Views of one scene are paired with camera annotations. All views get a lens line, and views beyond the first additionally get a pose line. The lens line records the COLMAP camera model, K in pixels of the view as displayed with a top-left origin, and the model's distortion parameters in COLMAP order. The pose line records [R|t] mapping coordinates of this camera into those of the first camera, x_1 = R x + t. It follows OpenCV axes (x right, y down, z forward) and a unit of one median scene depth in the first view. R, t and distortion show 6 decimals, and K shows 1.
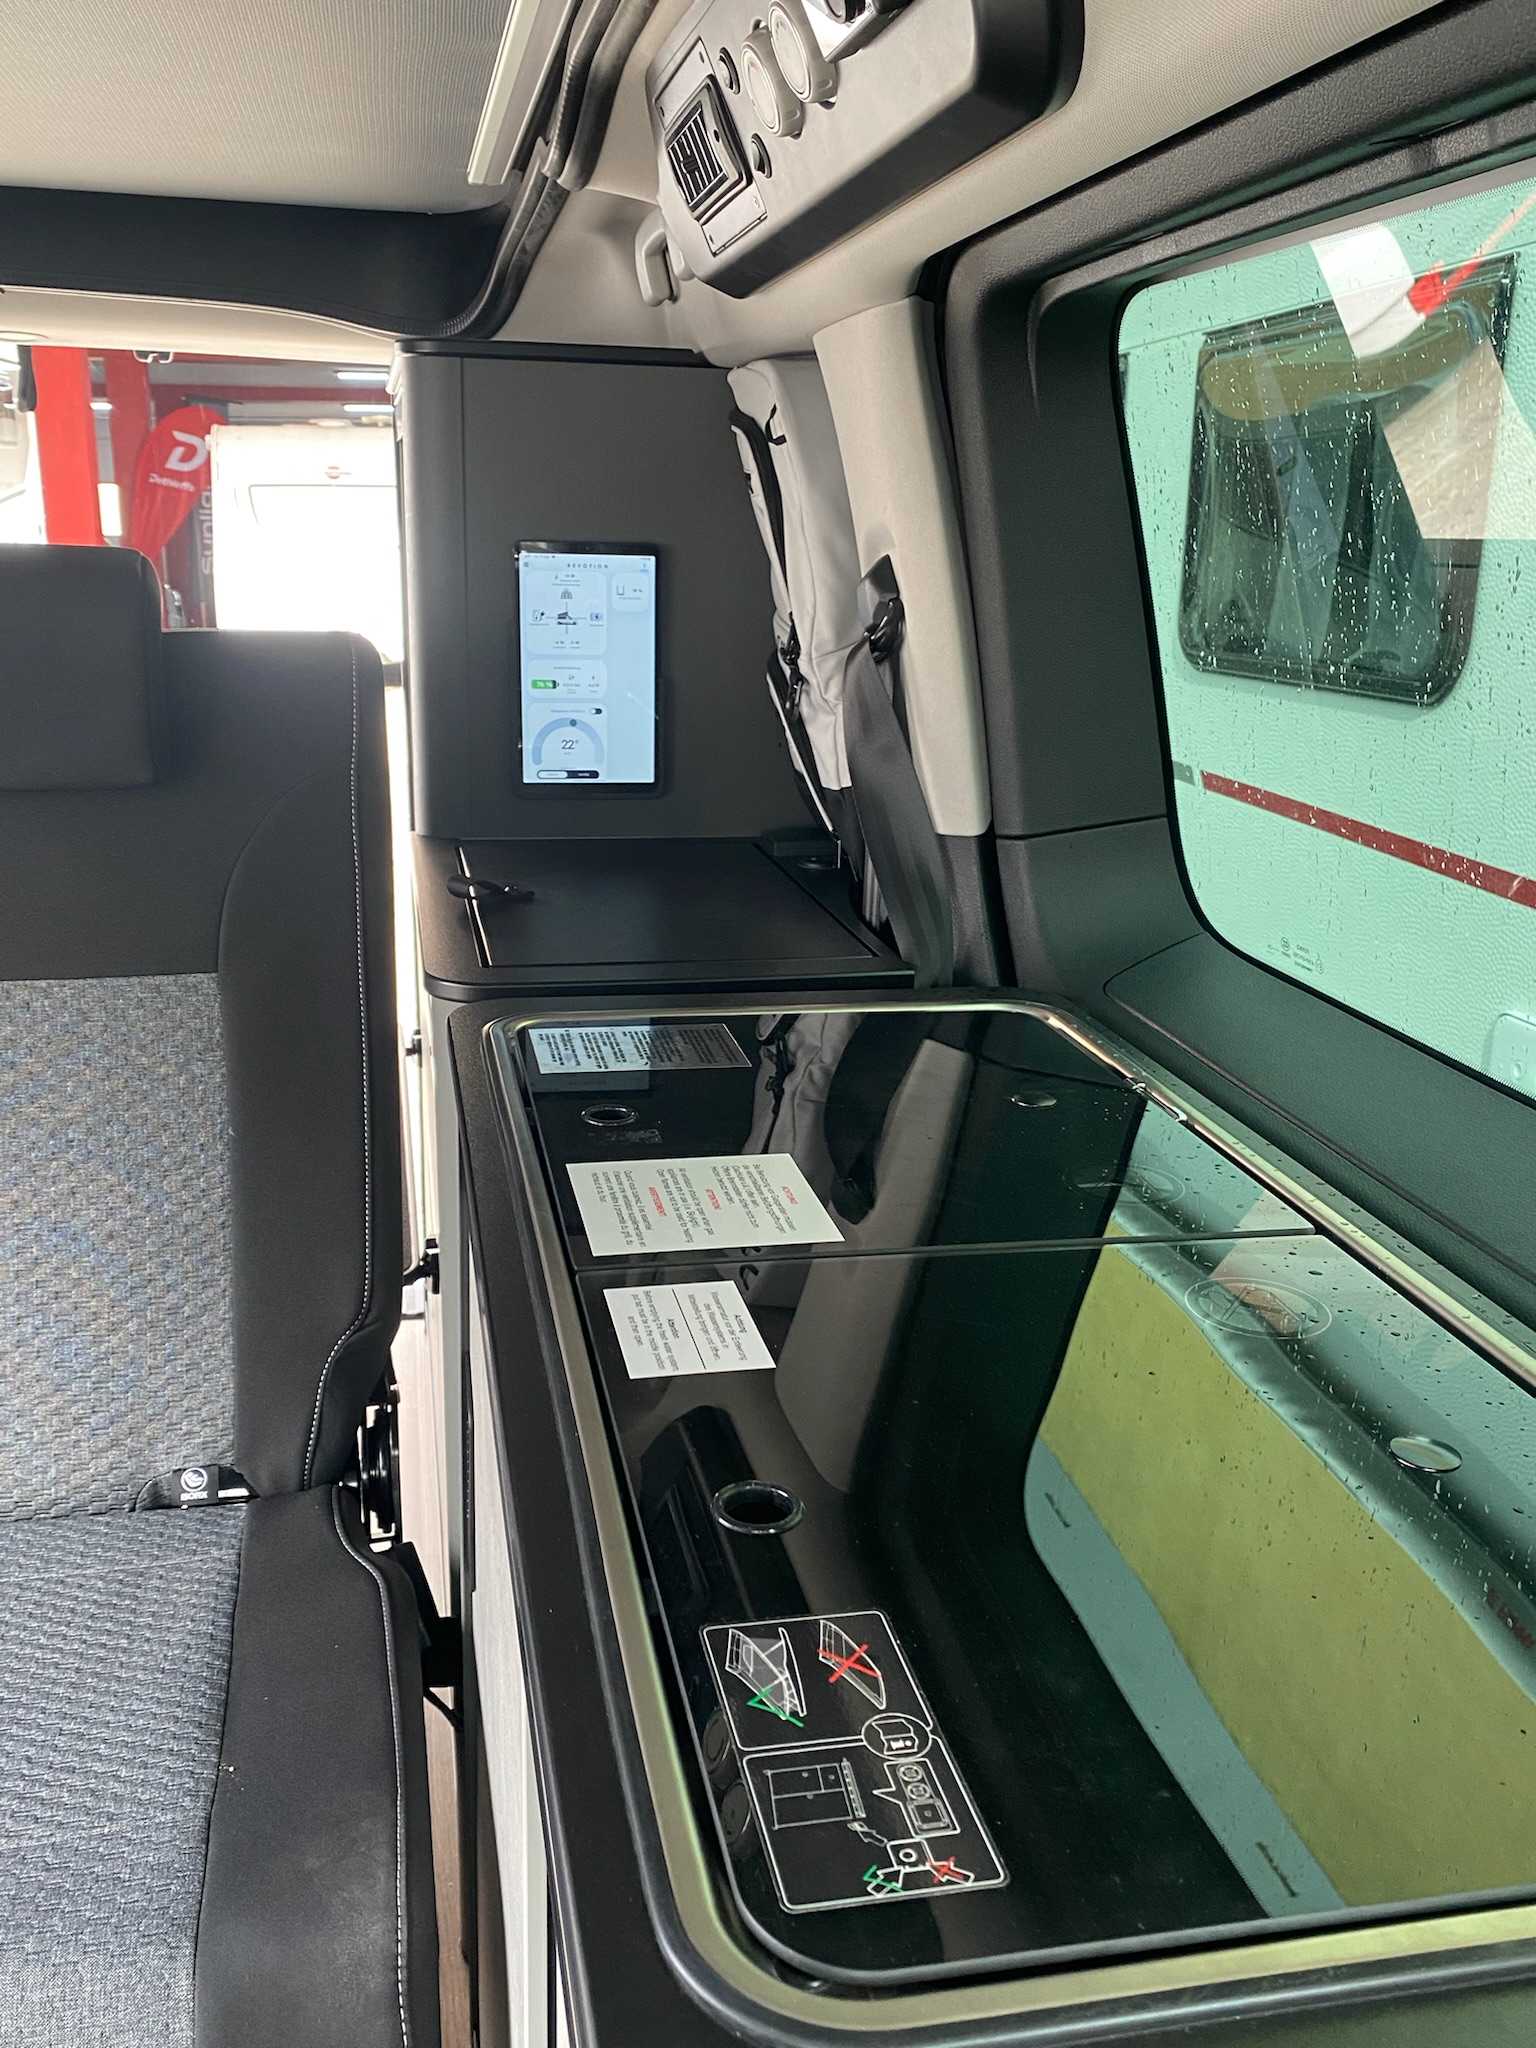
lens RADIAL K [[1794.0, 0, 770.9], [0, 1794.0, 1027.4], [0, 0, 1]] dist [-0.005696, -0.003296]
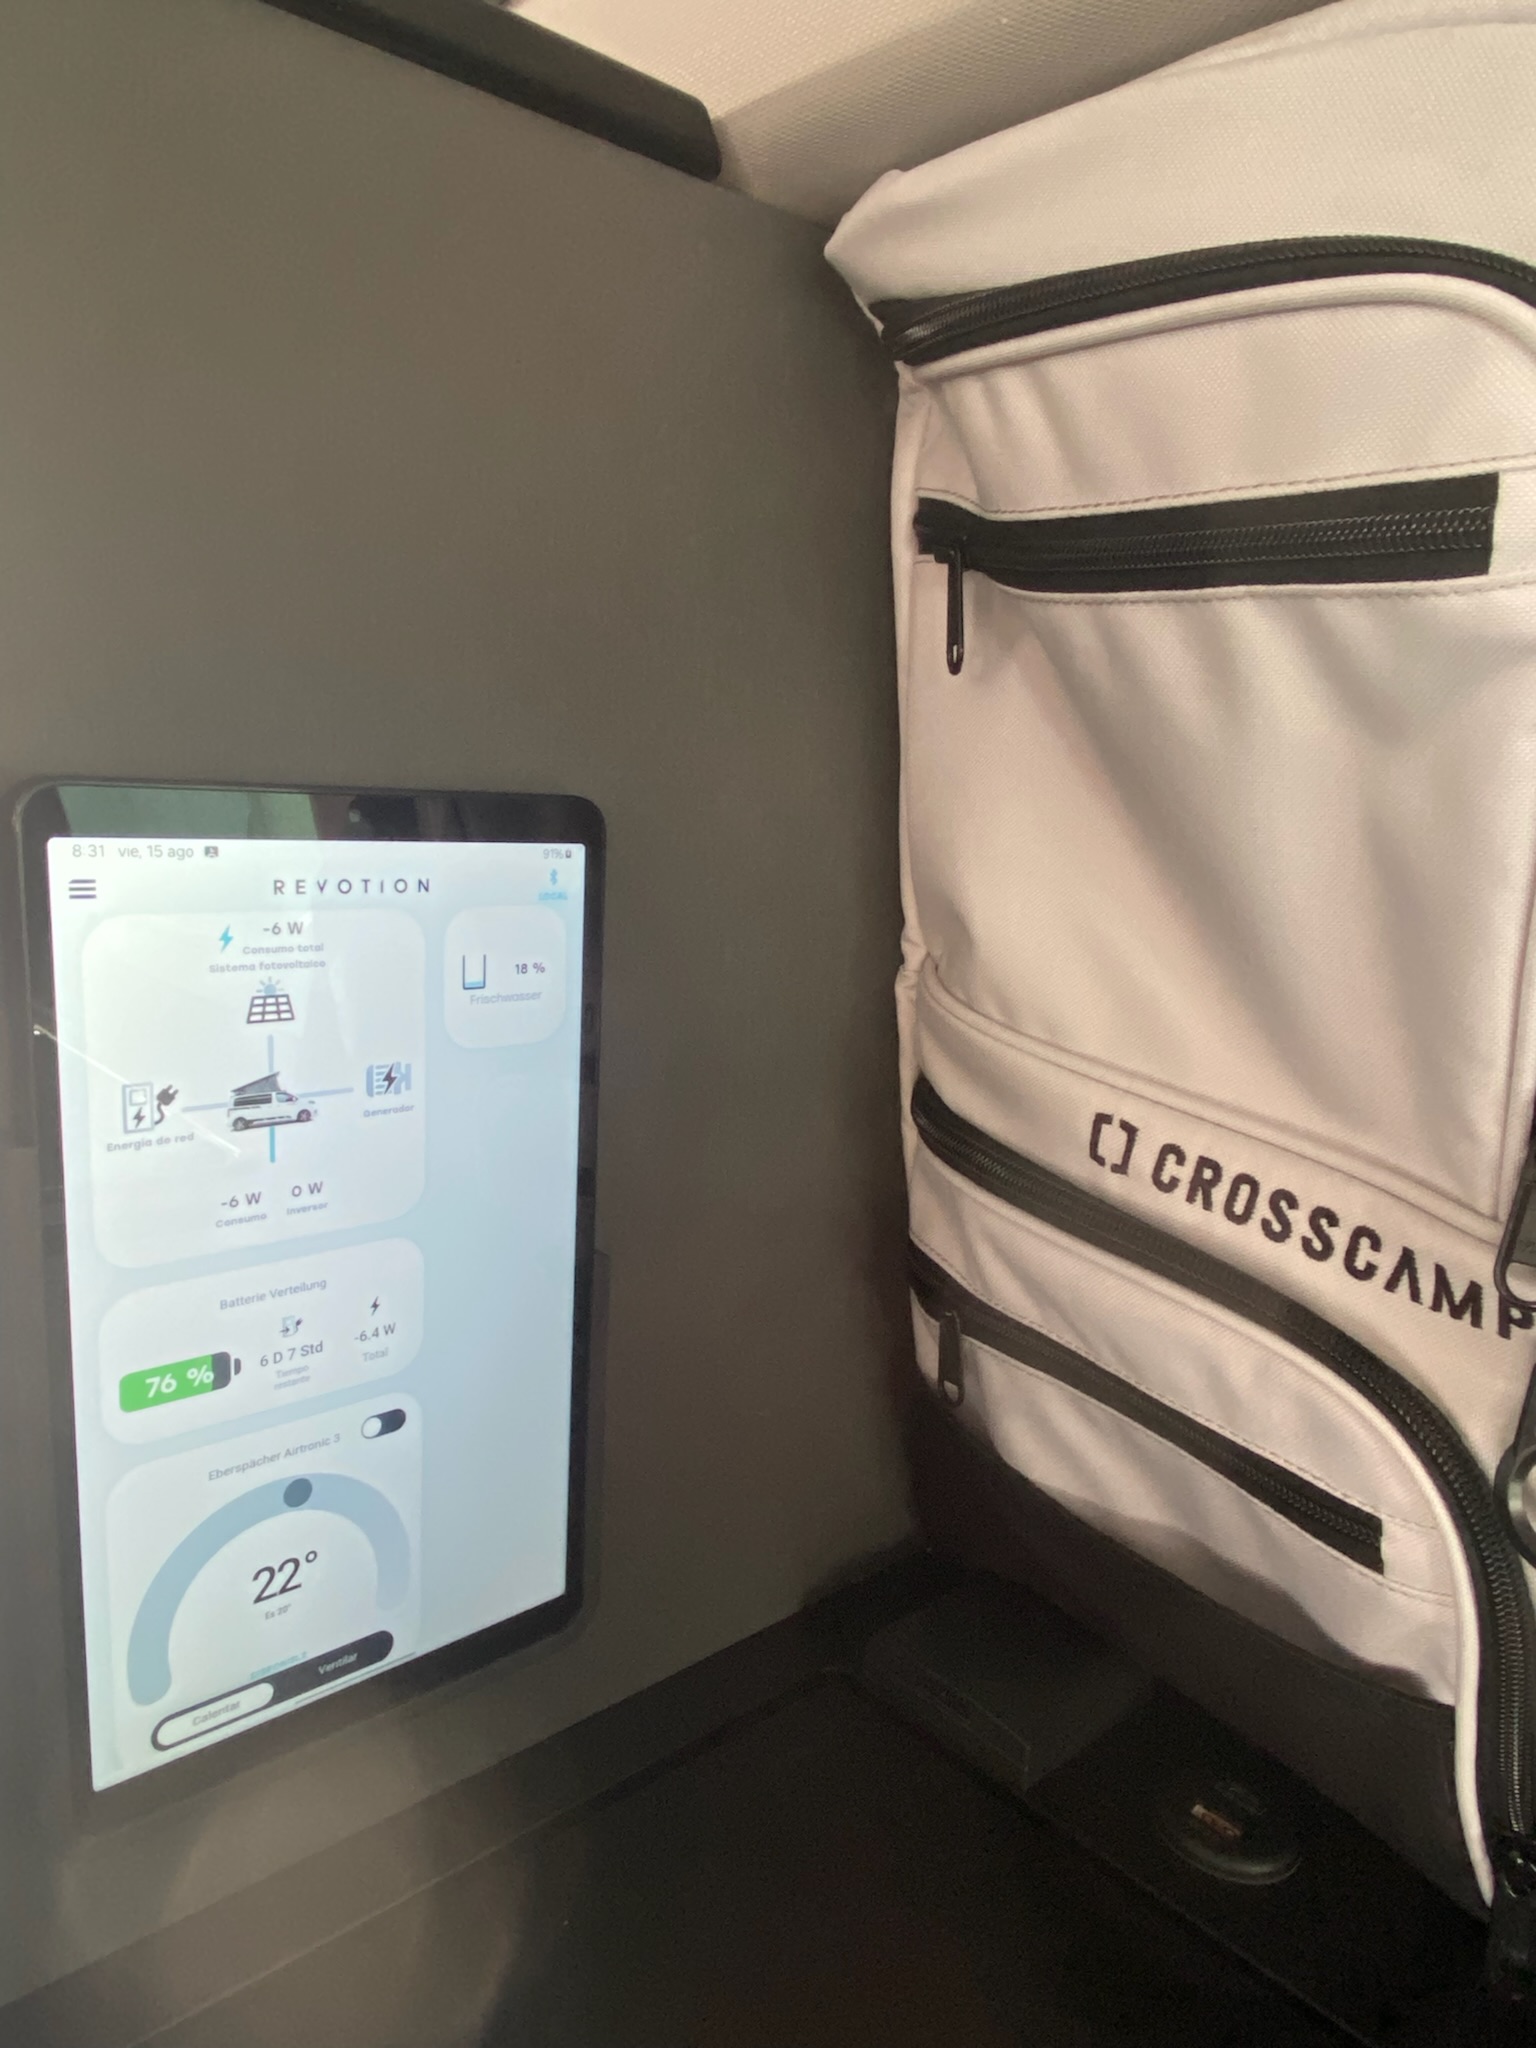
lens RADIAL K [[1321.9, 0, 767.0], [0, 1321.9, 1018.6], [0, 0, 1]] dist [0.003651, 0.000280]
pose [[0.856660, -0.065506, 0.511705, -0.145639], [0.111347, 0.992004, -0.059418, -0.219082], [-0.503721, 0.107878, 0.857104, 0.806566]]
